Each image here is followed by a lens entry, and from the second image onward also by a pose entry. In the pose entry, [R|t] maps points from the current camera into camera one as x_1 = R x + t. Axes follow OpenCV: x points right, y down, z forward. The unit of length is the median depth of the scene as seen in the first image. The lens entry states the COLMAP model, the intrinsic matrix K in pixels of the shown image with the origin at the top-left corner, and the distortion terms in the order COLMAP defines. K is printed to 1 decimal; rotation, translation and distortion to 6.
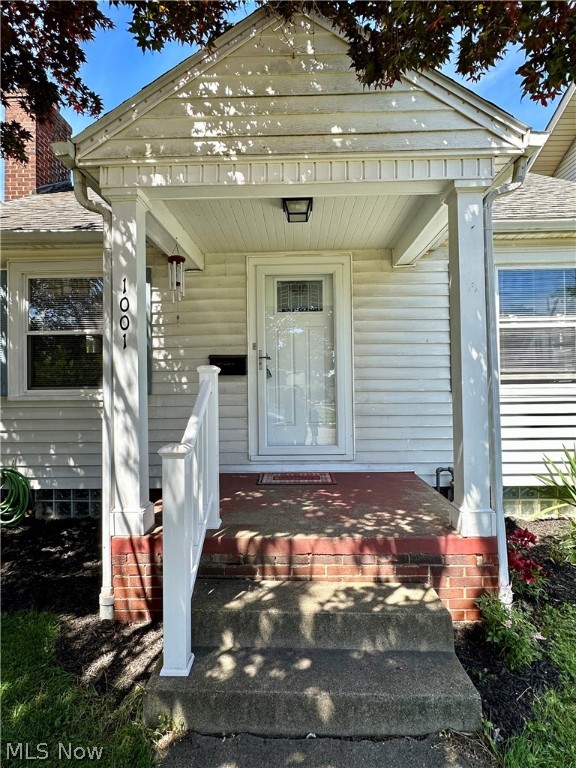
lens RADIAL K [[400.1, 0, 287.1], [0, 400.1, 383.8], [0, 0, 1]] dist [-0.003184, -0.000449]
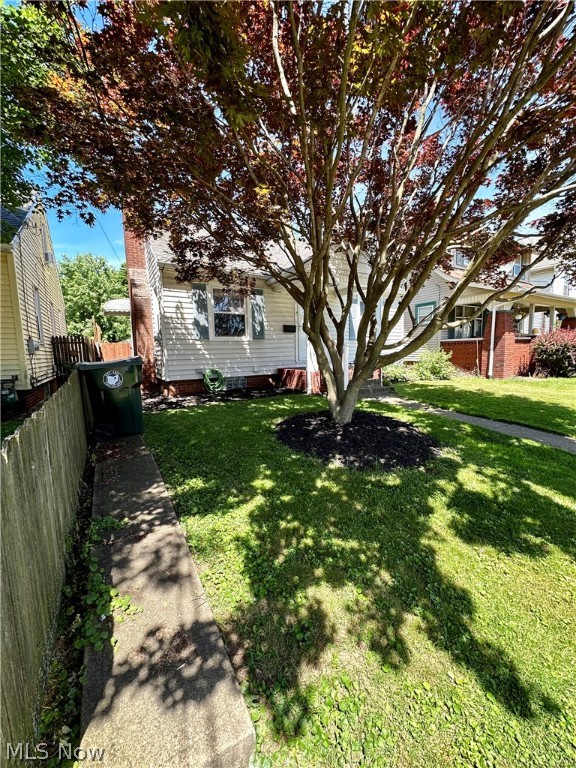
lens RADIAL K [[307.0, 0, 289.4], [0, 307.0, 385.0], [0, 0, 1]] dist [-0.002739, 0.000059]
pose [[0.827905, -0.071785, 0.556256, -2.260702], [-0.000234, 0.991731, 0.128331, 0.113194], [-0.560869, -0.106376, 0.821042, -1.340525]]
